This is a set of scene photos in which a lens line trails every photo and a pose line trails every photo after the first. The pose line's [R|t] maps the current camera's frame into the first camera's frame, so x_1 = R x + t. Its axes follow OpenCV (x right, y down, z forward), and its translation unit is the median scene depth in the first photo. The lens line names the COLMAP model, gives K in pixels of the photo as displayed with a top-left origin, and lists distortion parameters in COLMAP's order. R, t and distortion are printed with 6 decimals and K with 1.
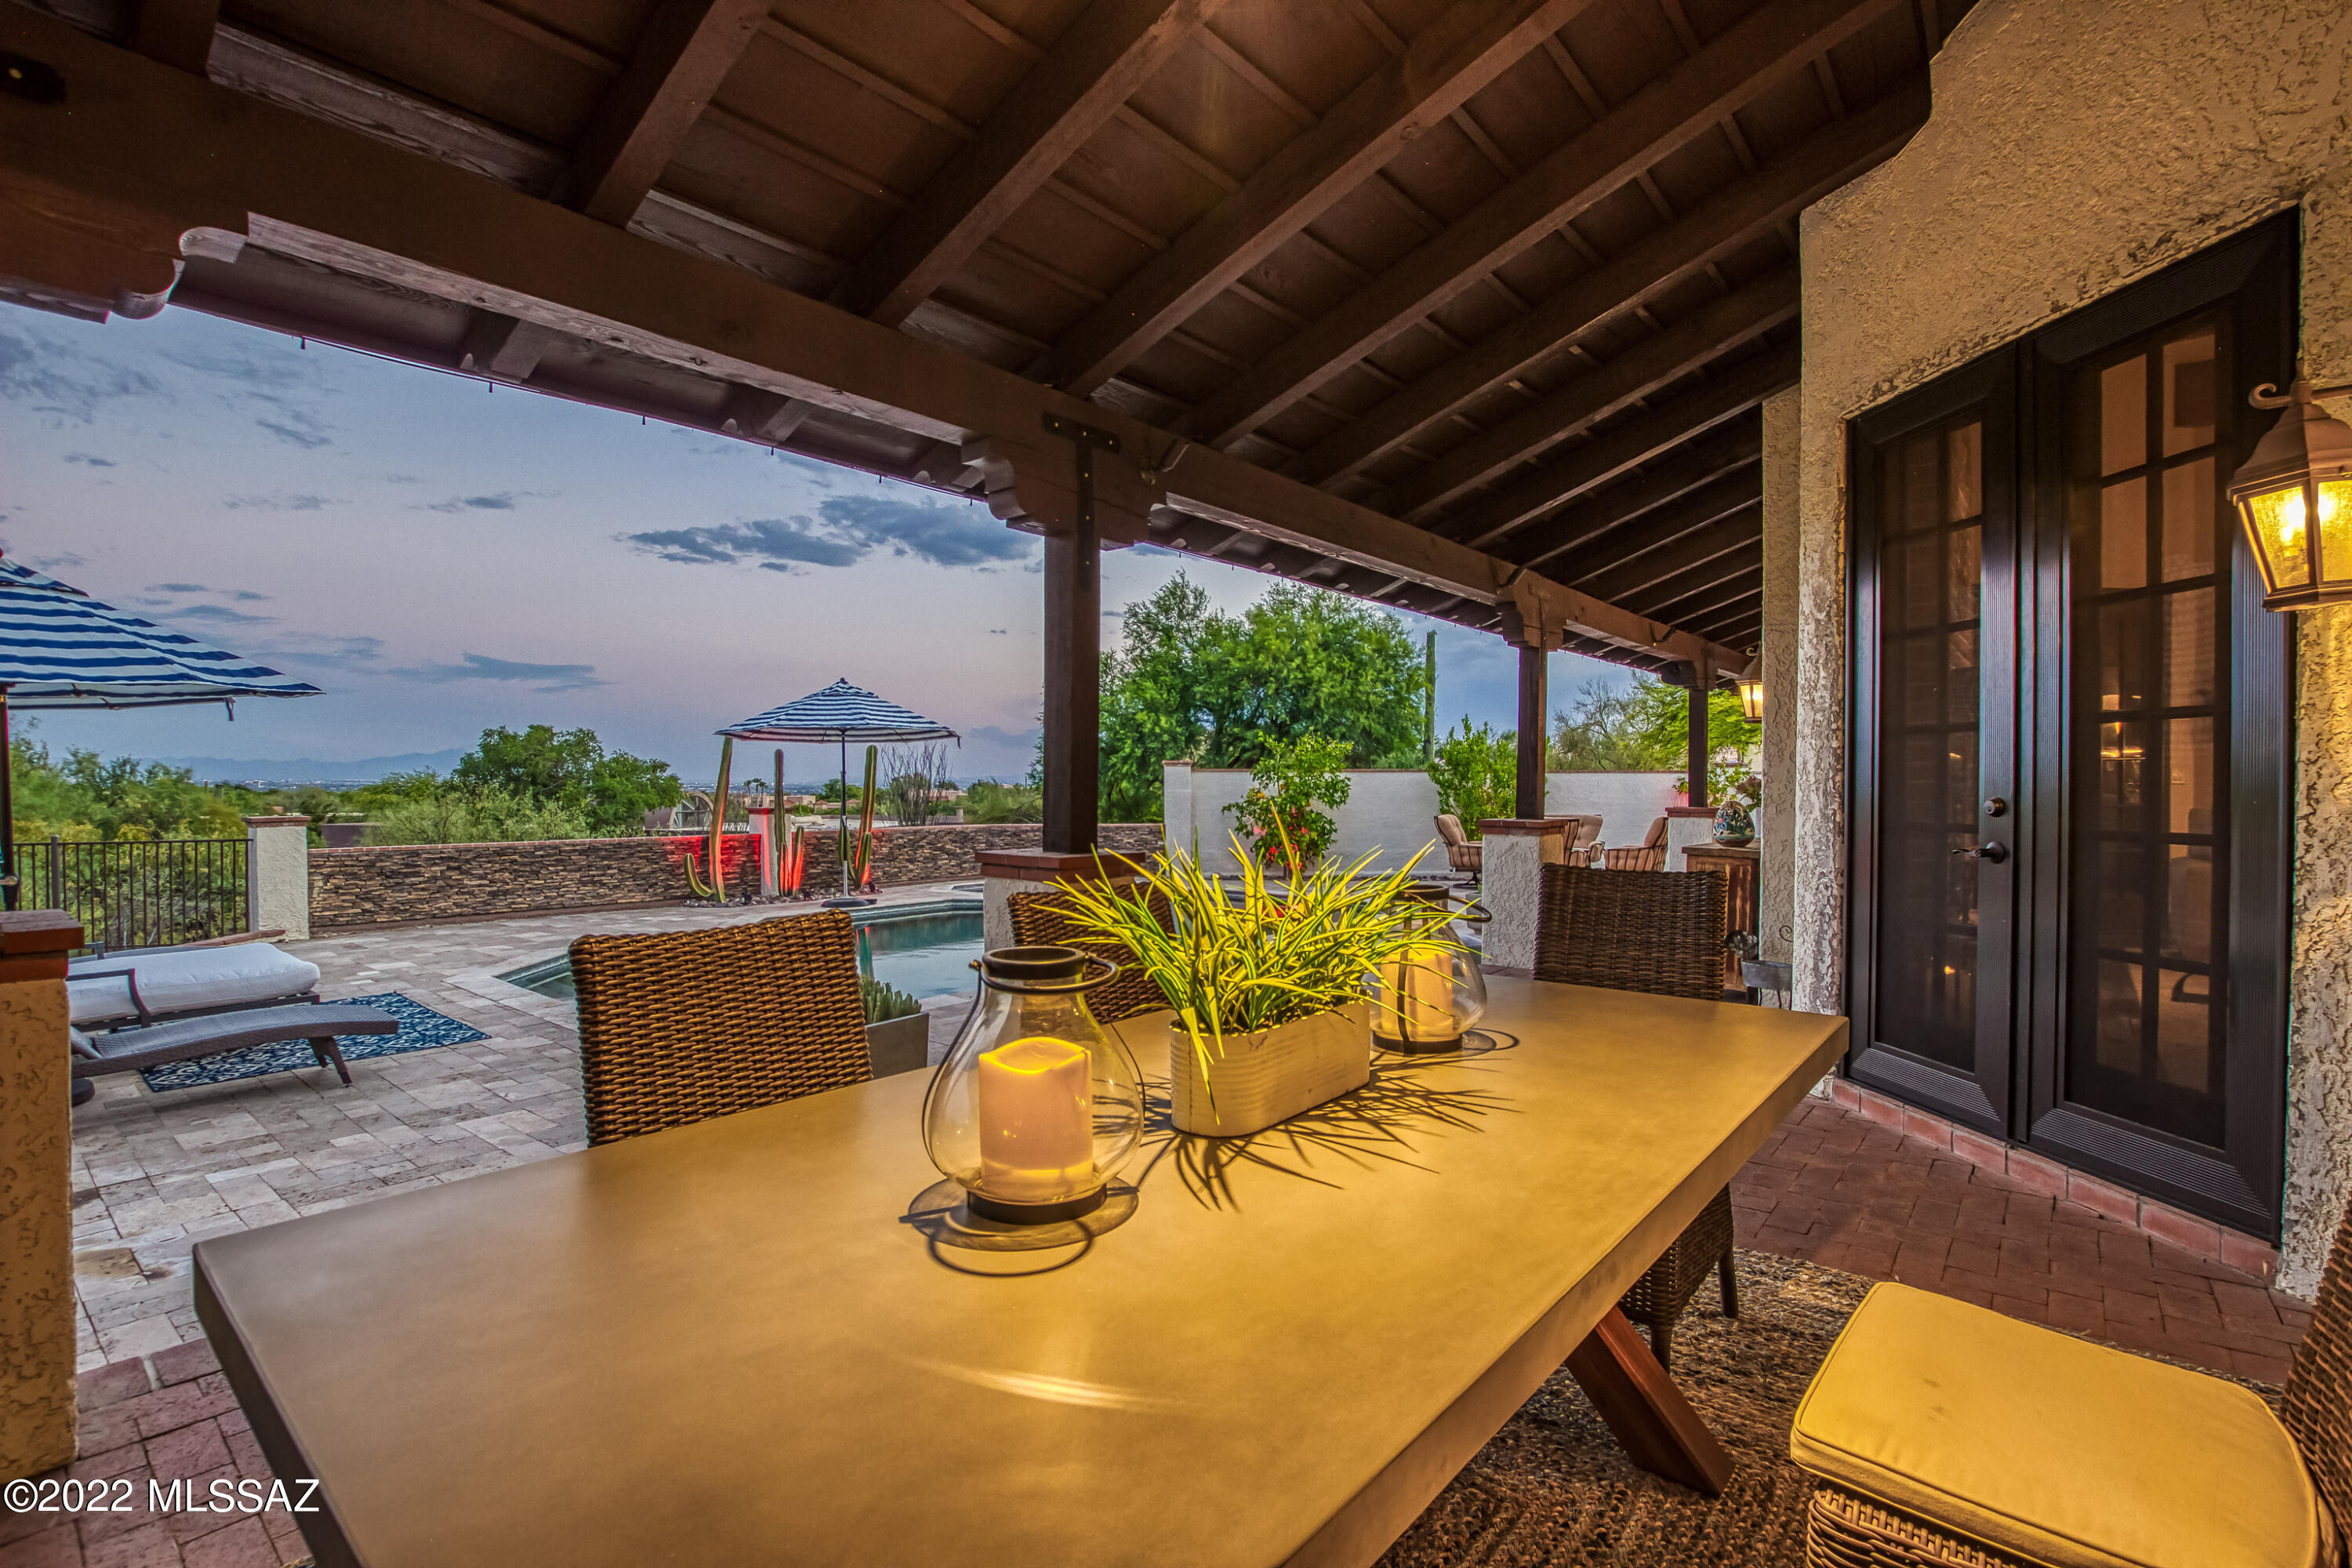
lens RADIAL K [[1130.0, 0, 1172.5], [0, 1130.0, 786.9], [0, 0, 1]] dist [-0.027055, 0.003016]
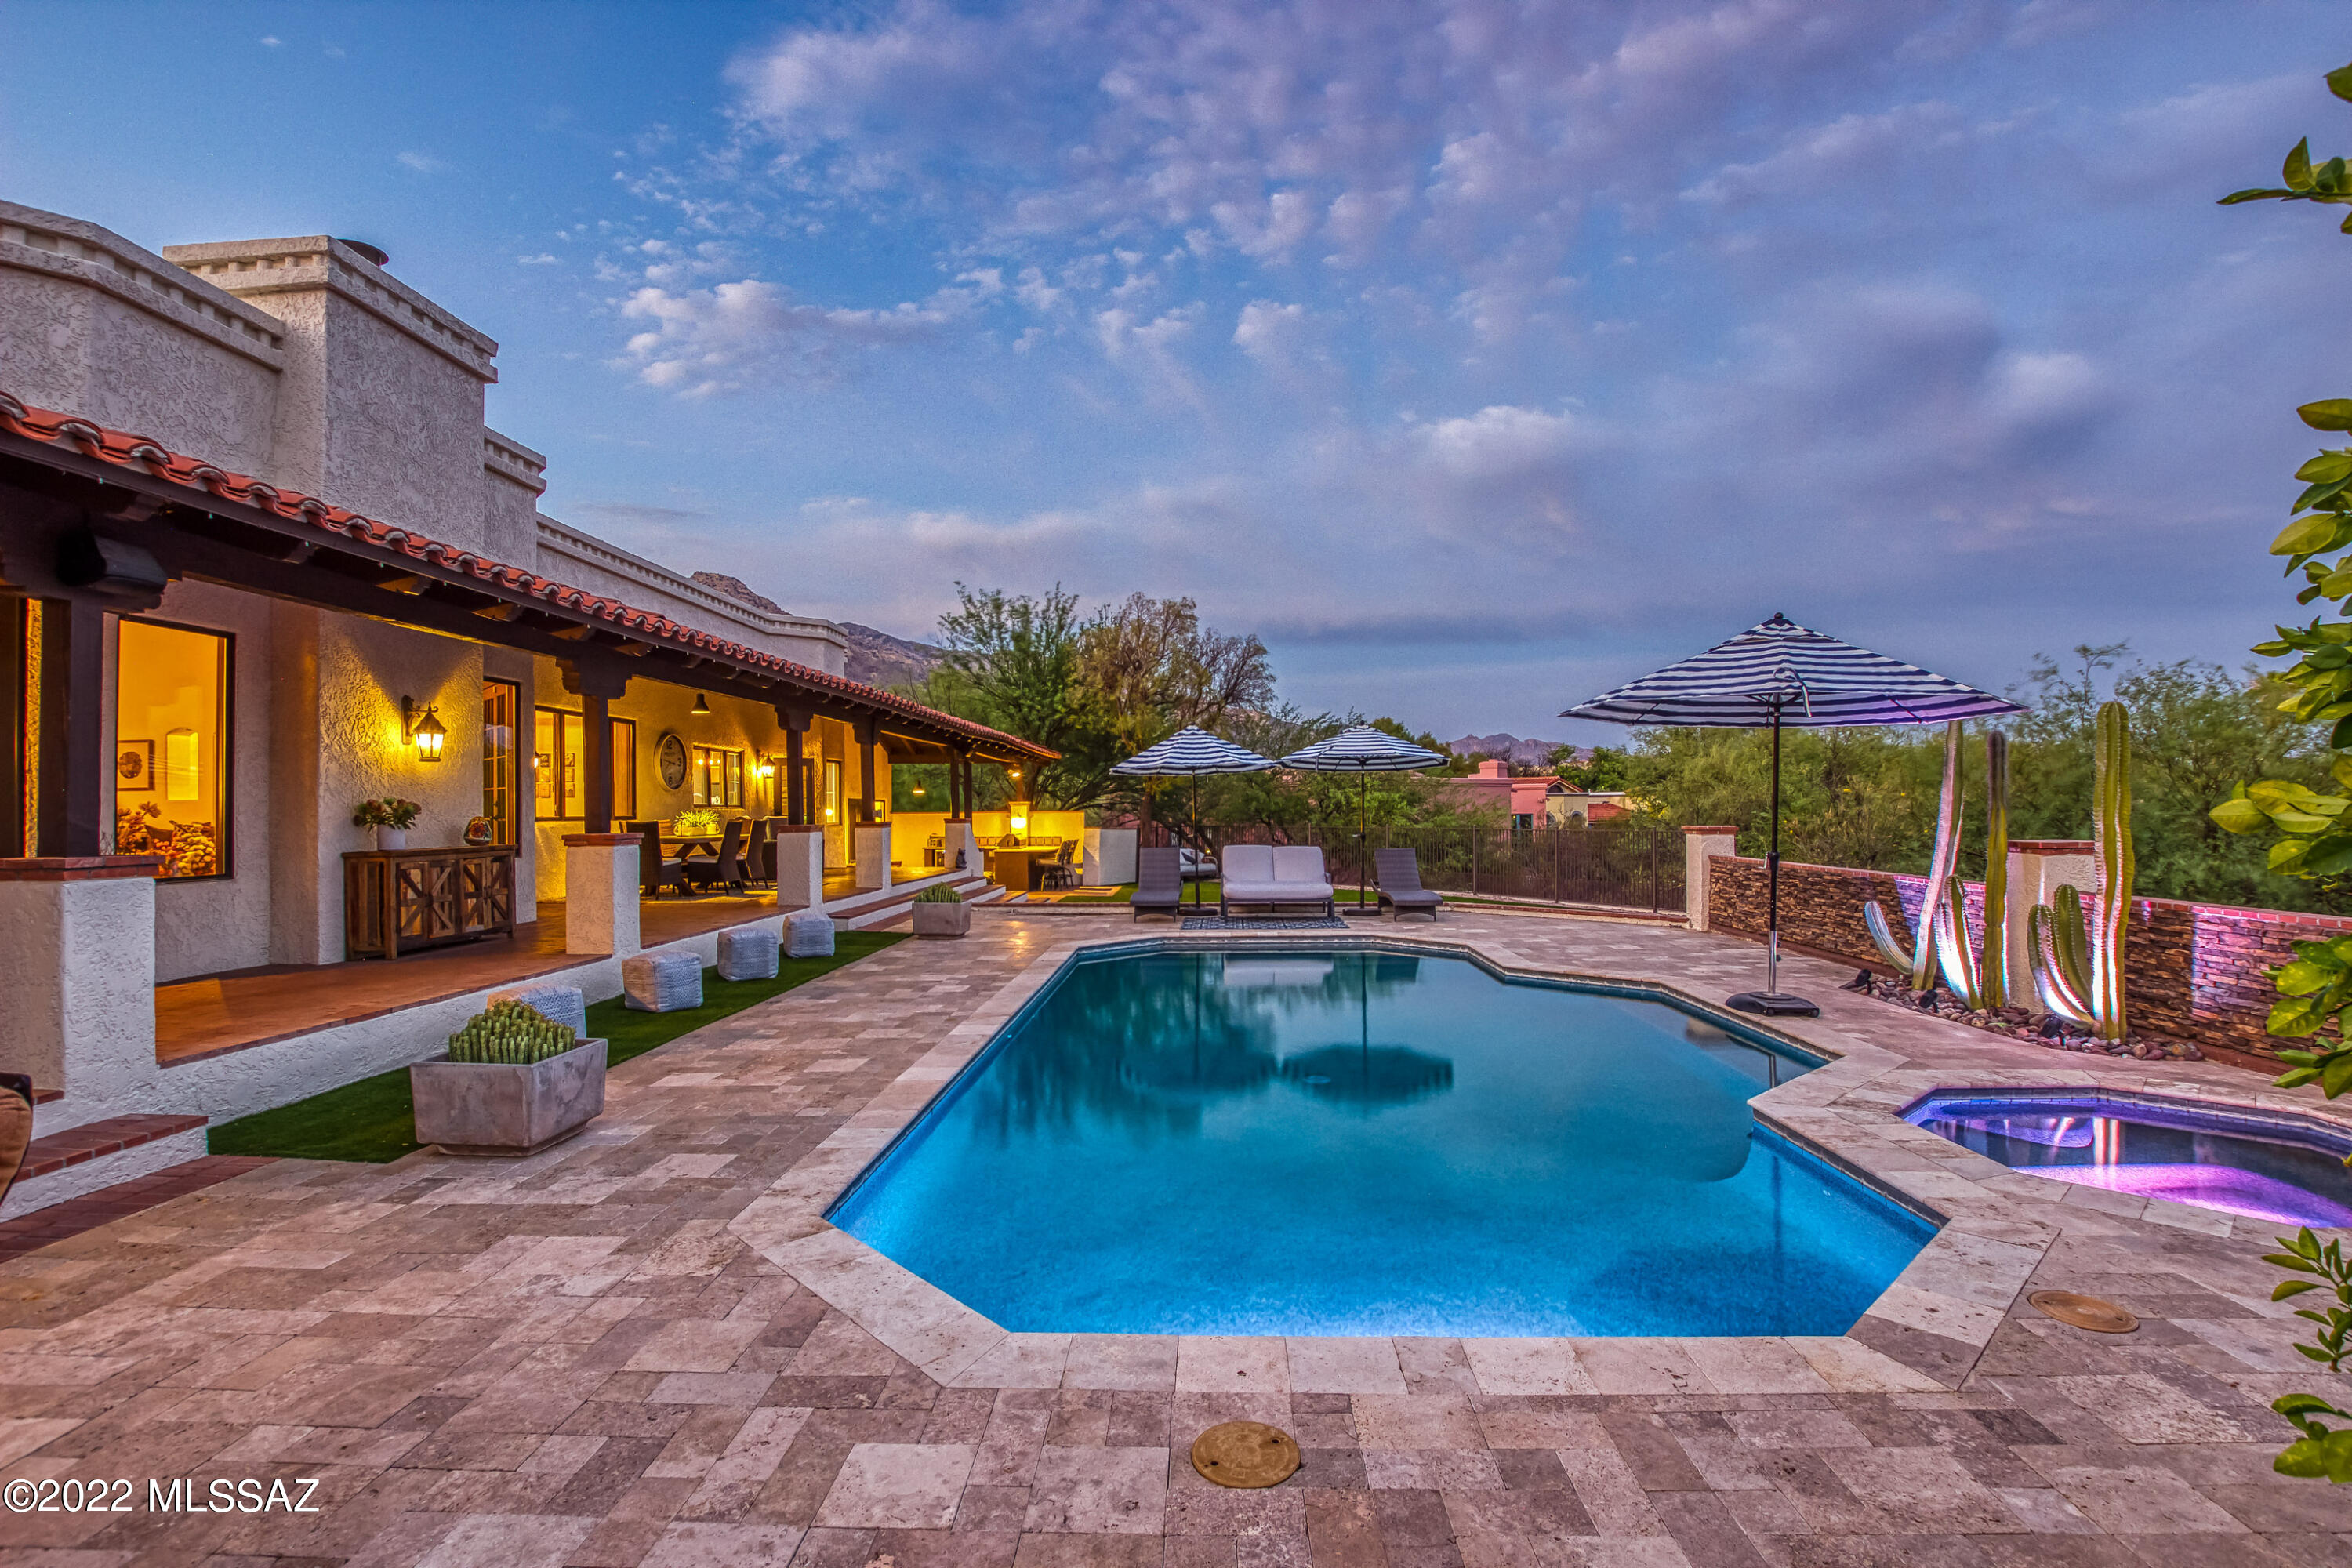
lens RADIAL K [[1096.1, 0, 1173.4], [0, 1096.1, 788.5], [0, 0, 1]] dist [-0.032747, 0.001789]
pose [[-0.794392, -0.008423, -0.607347, 0.311674], [-0.002458, 0.999940, -0.010653, -0.000627], [0.607400, -0.006969, -0.794365, 1.311286]]
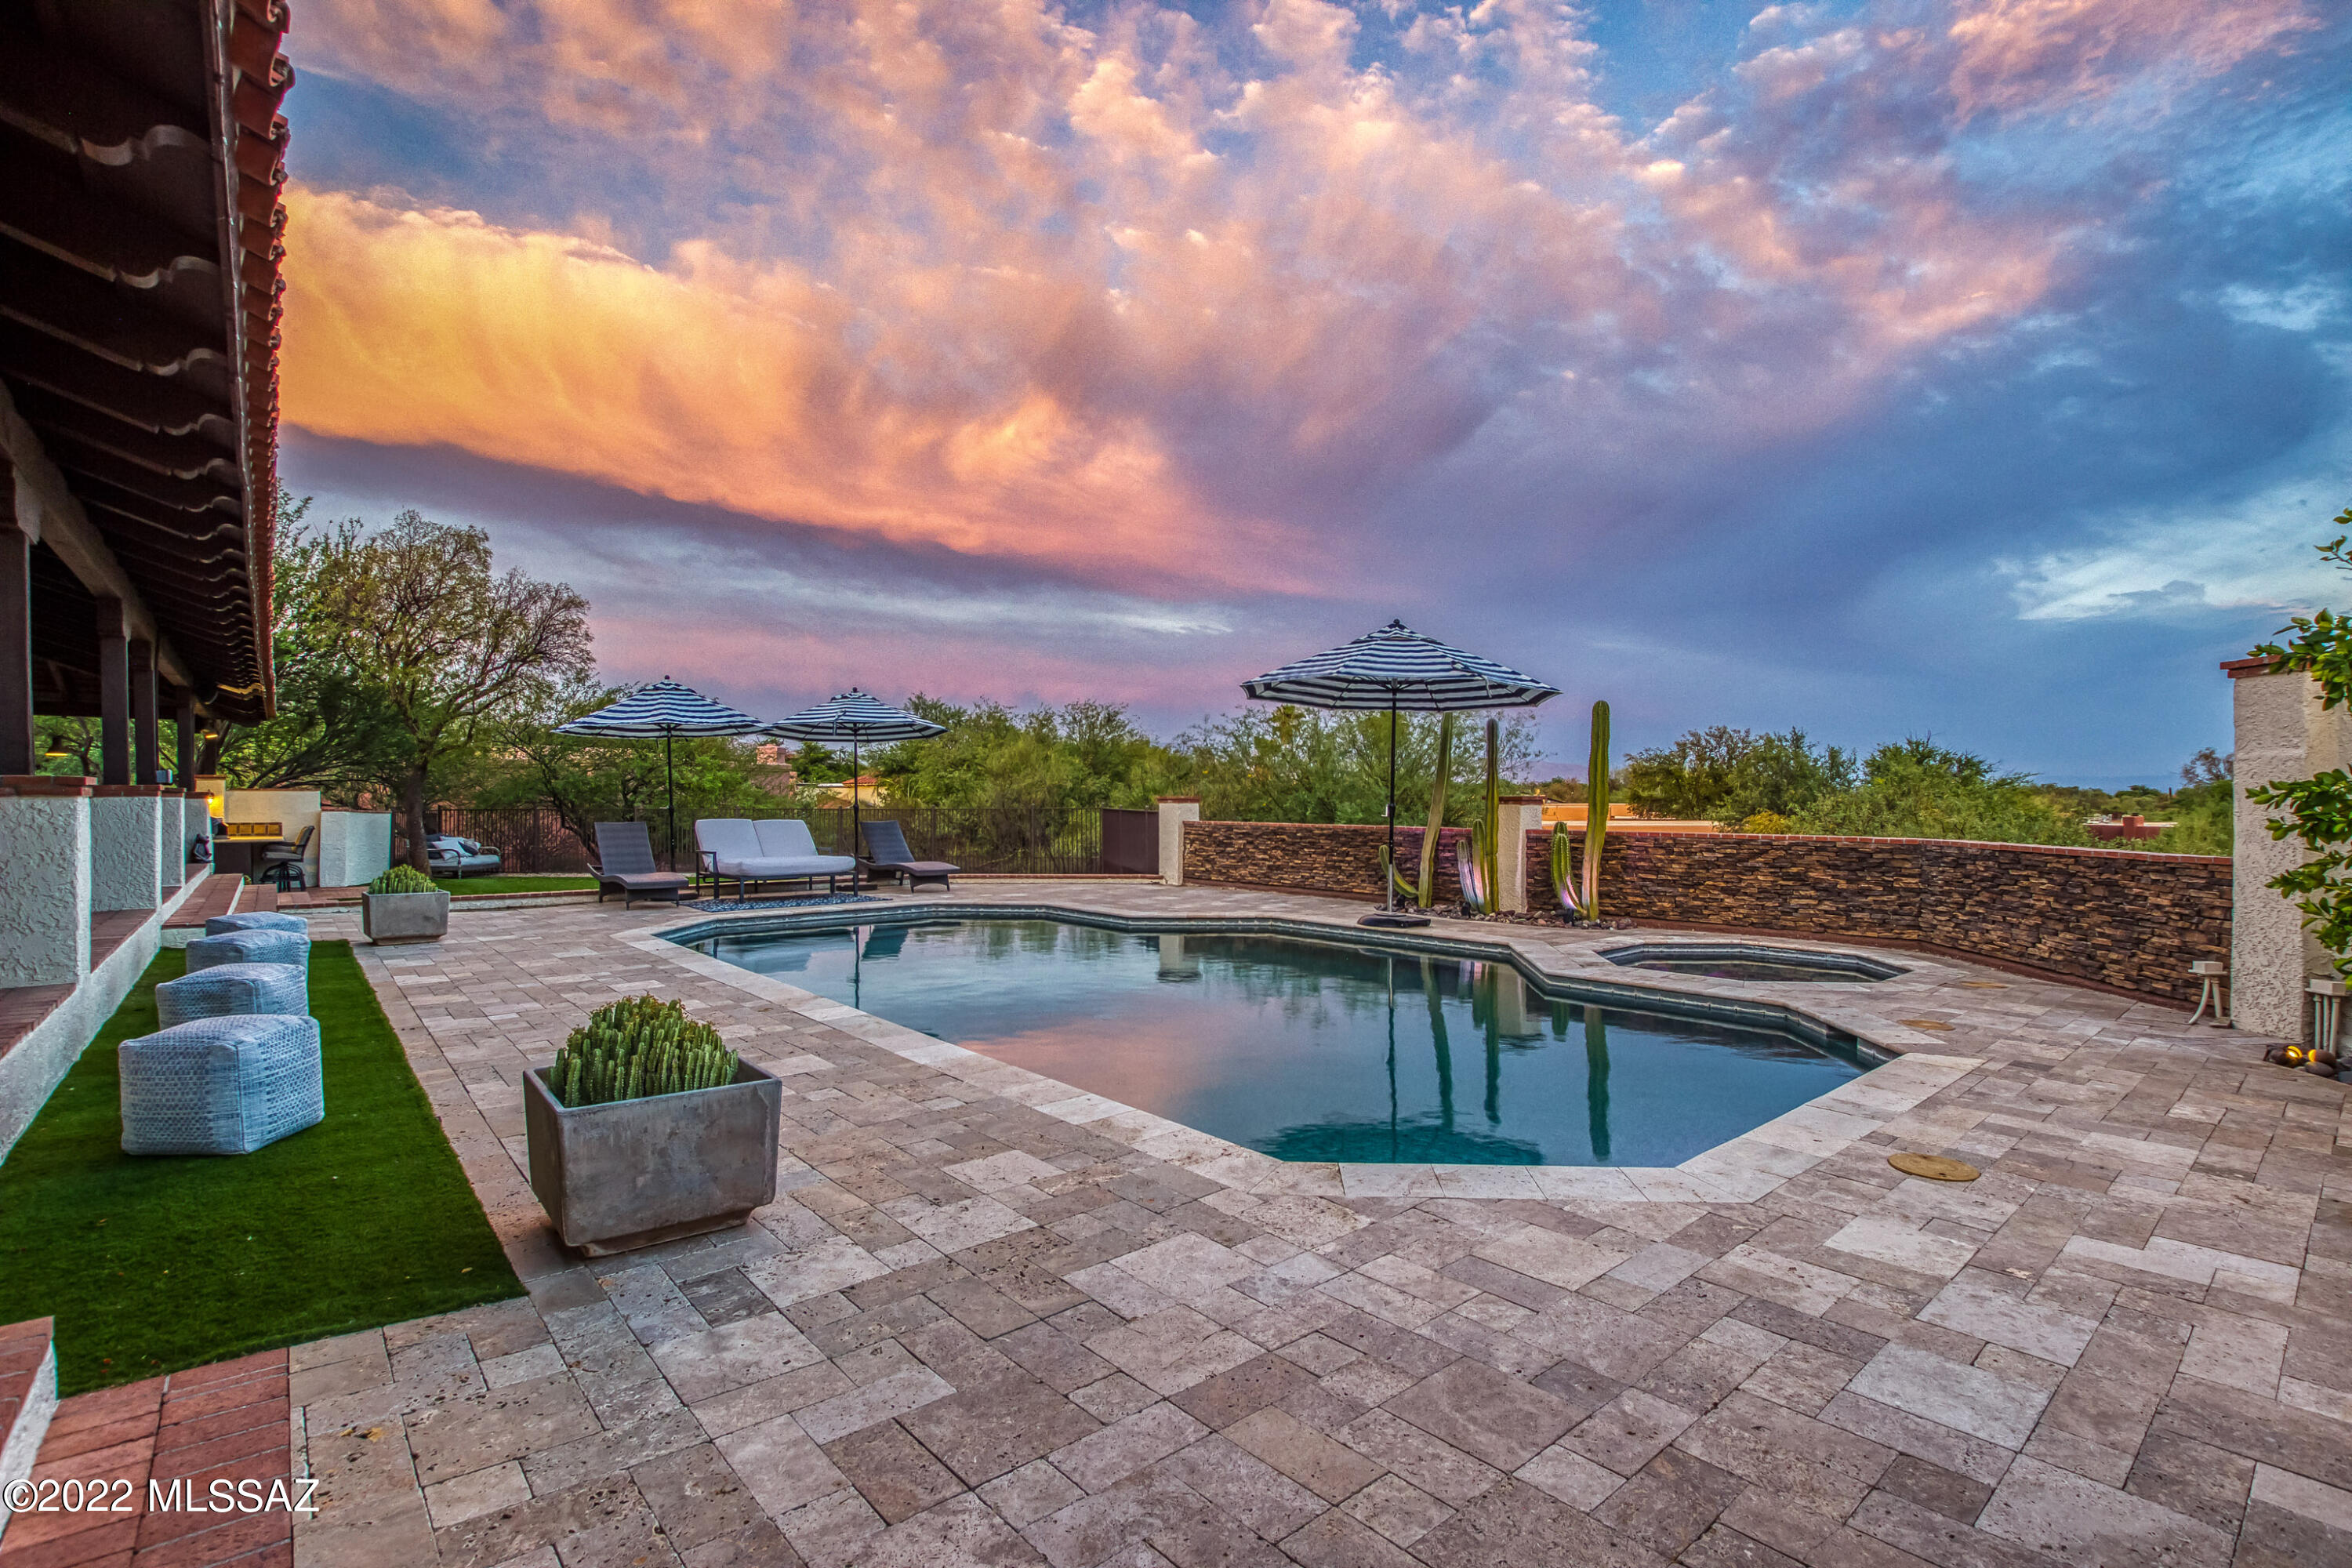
lens RADIAL K [[1096.1, 0, 1180.6], [0, 1096.1, 782.8], [0, 0, 1]] dist [-0.032747, 0.001789]
pose [[-0.175996, -0.016629, -0.984250, 0.477510], [-0.007641, 0.999850, -0.015526, 0.025170], [0.984361, 0.004788, -0.176096, 1.033468]]
